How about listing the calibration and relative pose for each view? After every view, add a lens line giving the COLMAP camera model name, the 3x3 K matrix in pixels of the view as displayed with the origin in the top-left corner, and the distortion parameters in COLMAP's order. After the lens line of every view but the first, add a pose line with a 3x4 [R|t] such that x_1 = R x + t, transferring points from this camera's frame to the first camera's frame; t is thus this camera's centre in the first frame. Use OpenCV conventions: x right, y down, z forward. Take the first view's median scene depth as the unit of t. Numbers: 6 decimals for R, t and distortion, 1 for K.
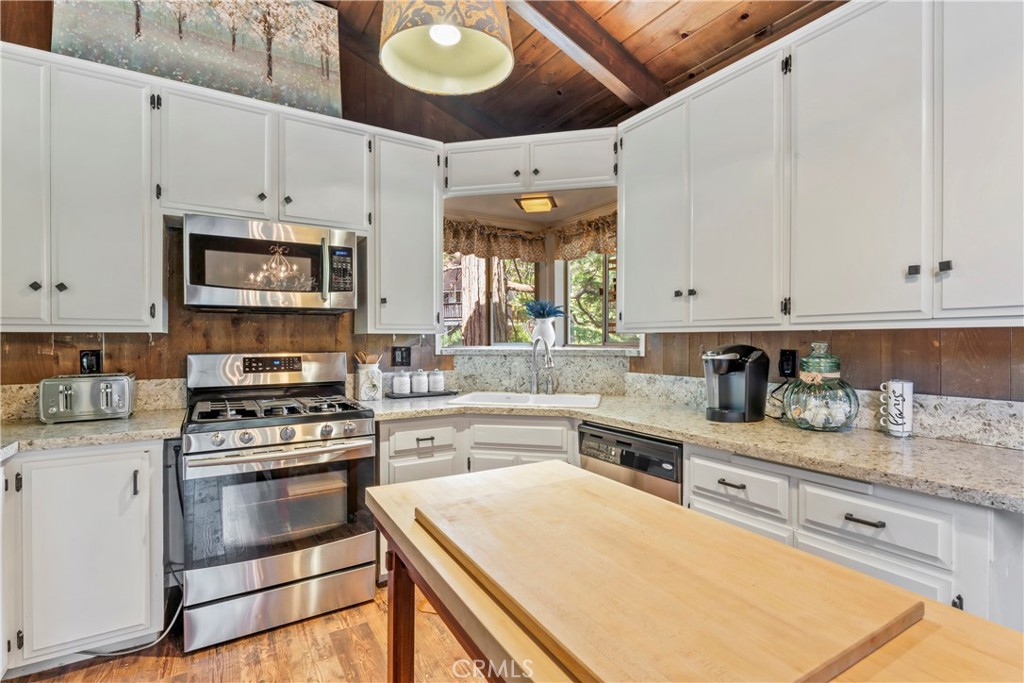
lens RADIAL K [[479.5, 0, 512.0], [0, 479.5, 341.5], [0, 0, 1]] dist [0.000847, 0.000021]
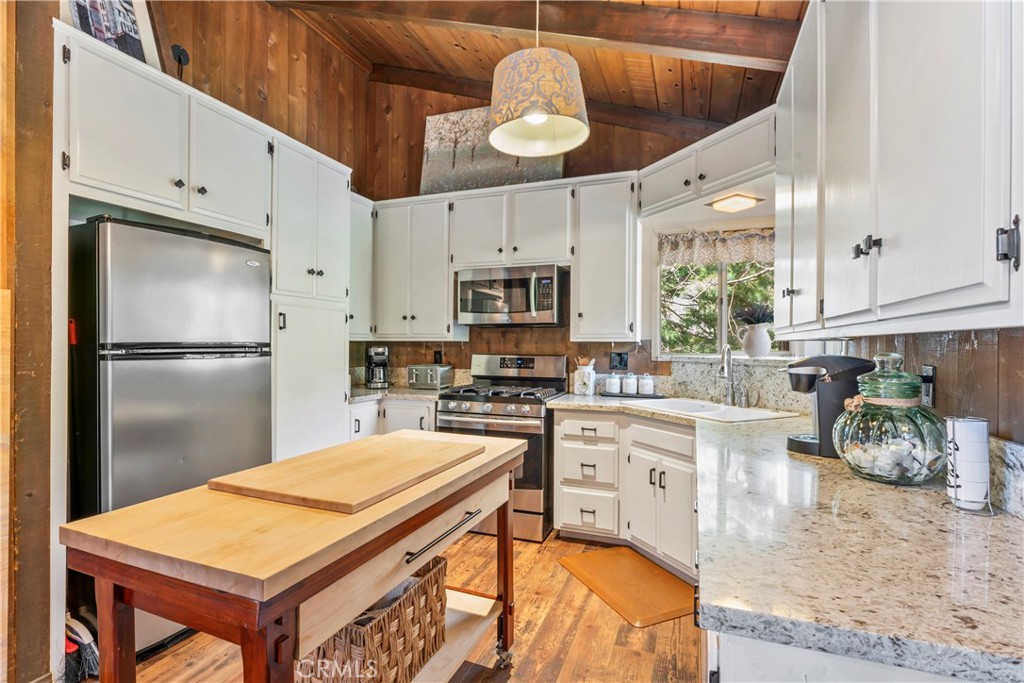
lens RADIAL K [[479.5, 0, 512.0], [0, 479.5, 341.5], [0, 0, 1]] dist [0.000847, 0.000021]
pose [[0.617524, -0.000448, -0.786552, 0.623074], [-0.010298, 0.999910, -0.008654, -0.004048], [0.786485, 0.013444, 0.617463, 0.098161]]
